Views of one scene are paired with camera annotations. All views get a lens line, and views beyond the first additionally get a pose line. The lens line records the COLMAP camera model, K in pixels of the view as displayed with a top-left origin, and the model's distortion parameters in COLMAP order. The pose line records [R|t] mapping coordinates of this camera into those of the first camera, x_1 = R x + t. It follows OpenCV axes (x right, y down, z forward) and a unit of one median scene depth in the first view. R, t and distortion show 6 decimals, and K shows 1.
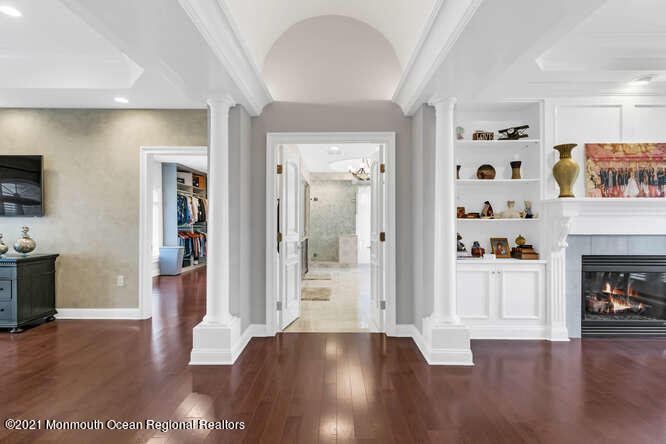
lens RADIAL K [[321.0, 0, 334.1], [0, 321.0, 223.6], [0, 0, 1]] dist [0.001313, 0.000556]
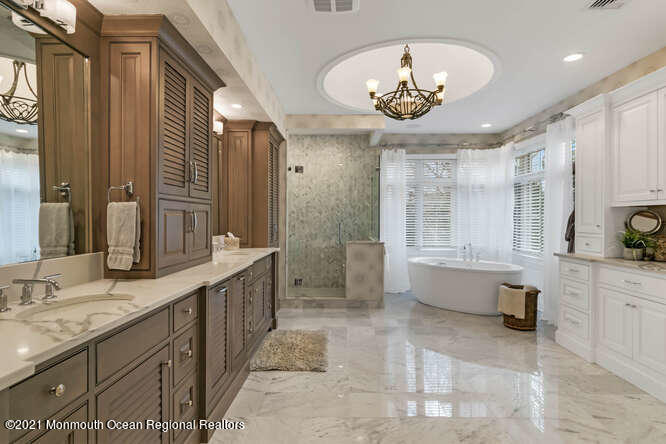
lens RADIAL K [[321.0, 0, 334.1], [0, 321.0, 223.6], [0, 0, 1]] dist [0.001313, 0.000556]
pose [[0.999694, 0.002956, -0.024553, 0.009407], [-0.002729, 0.999953, 0.009281, 0.002945], [0.024579, -0.009211, 0.999655, 0.503380]]
